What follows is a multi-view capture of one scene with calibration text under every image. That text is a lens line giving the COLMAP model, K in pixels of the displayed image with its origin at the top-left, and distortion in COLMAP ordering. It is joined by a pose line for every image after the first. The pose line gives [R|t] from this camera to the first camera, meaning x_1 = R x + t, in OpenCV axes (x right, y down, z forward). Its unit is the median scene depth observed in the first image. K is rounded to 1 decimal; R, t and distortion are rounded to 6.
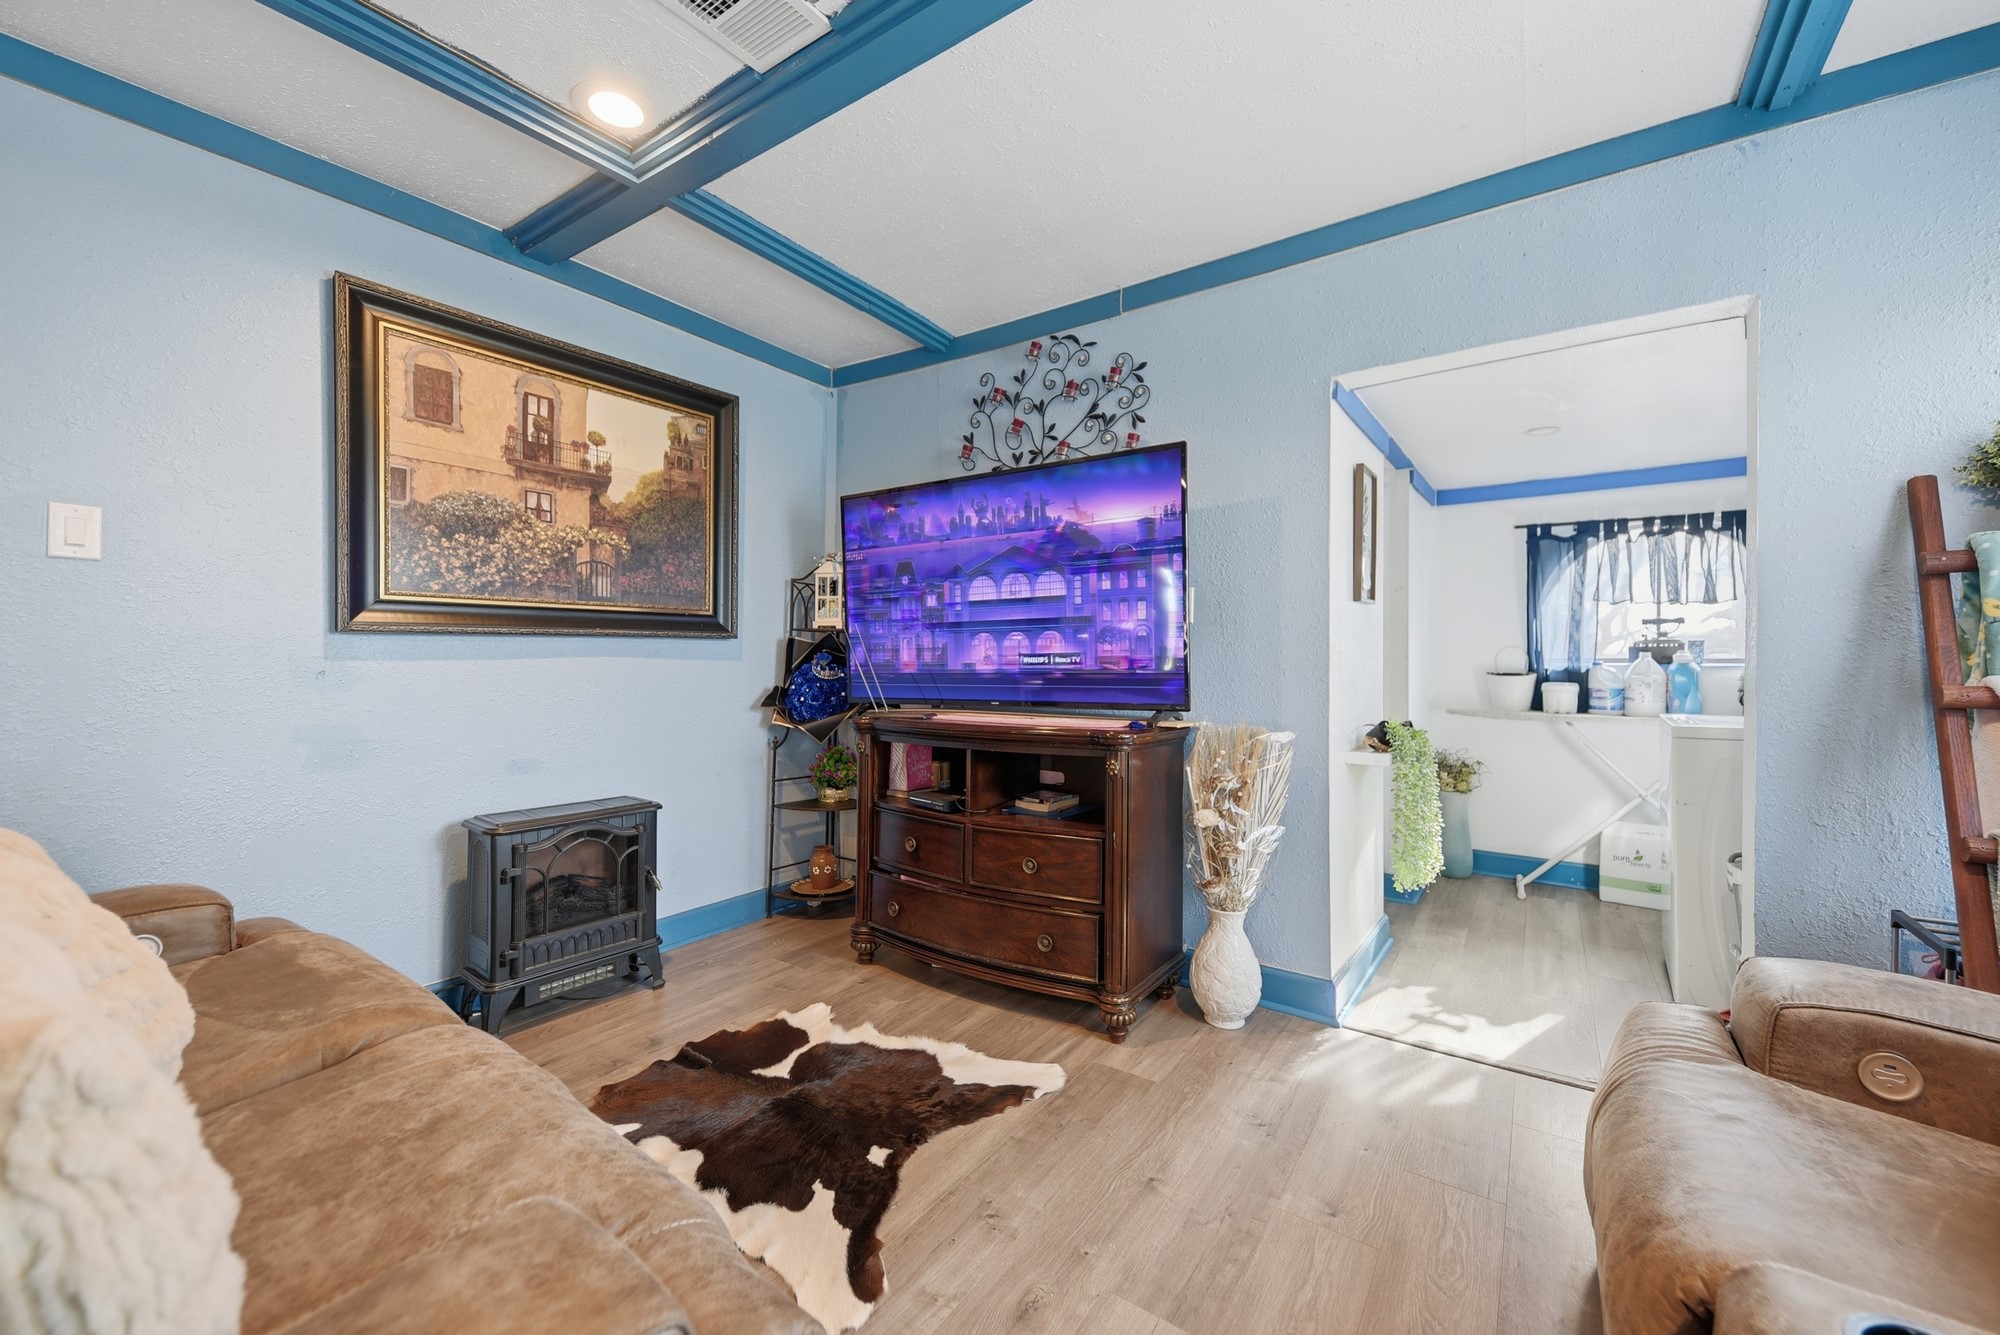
lens RADIAL K [[778.3, 0, 1007.1], [0, 778.3, 669.6], [0, 0, 1]] dist [-0.003327, -0.000130]
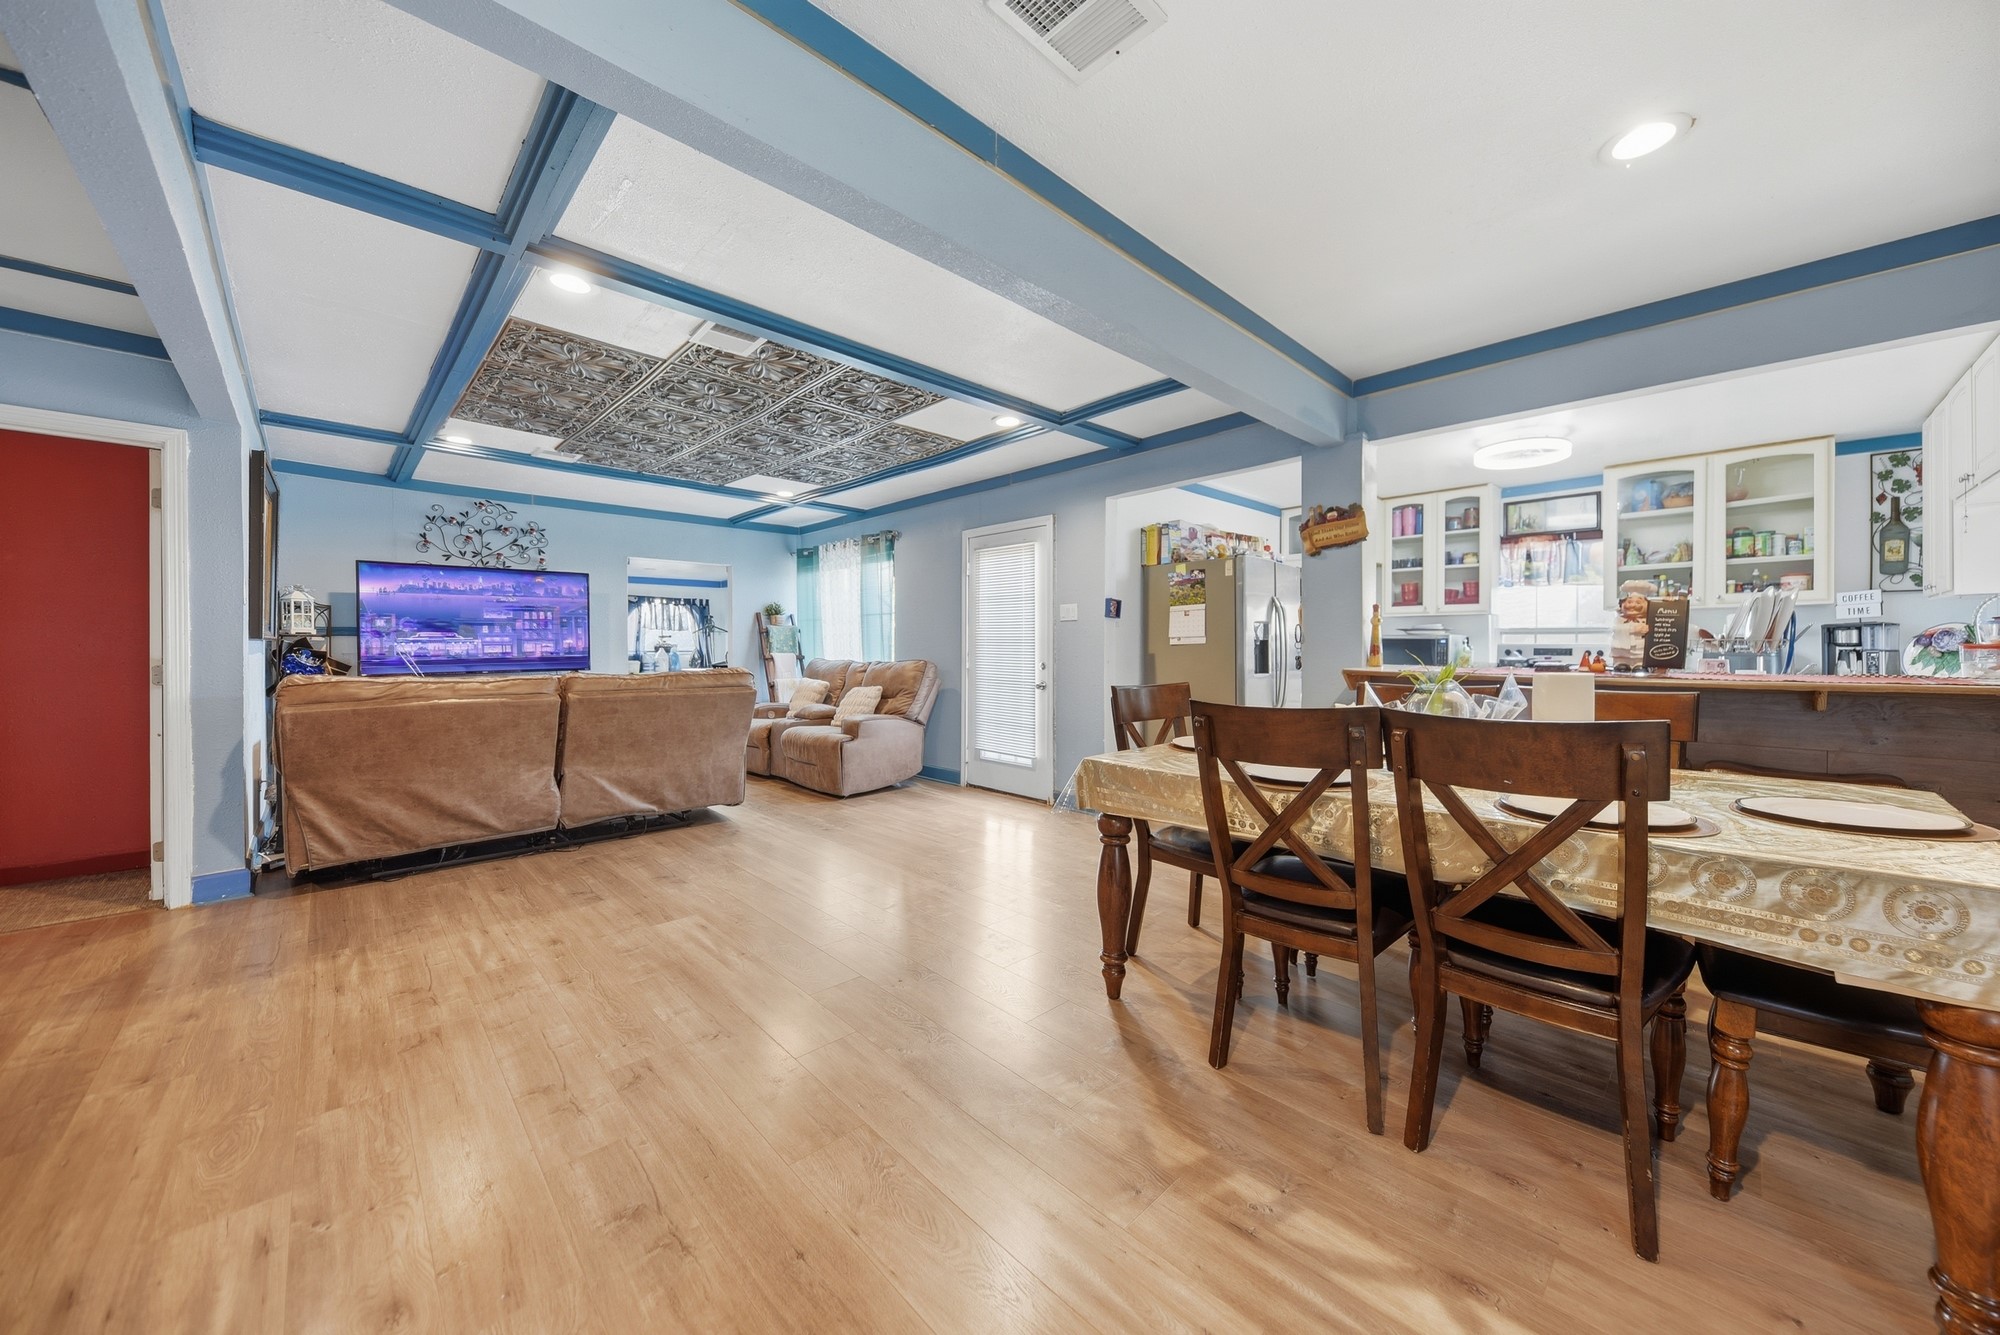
lens RADIAL K [[701.0, 0, 1007.2], [0, 701.0, 654.8], [0, 0, 1]] dist [-0.000161, -0.000028]
pose [[0.209769, -0.013500, 0.977658, -1.462328], [0.015009, 0.999831, 0.010586, -0.008446], [-0.977636, 0.012453, 0.209936, -0.748644]]
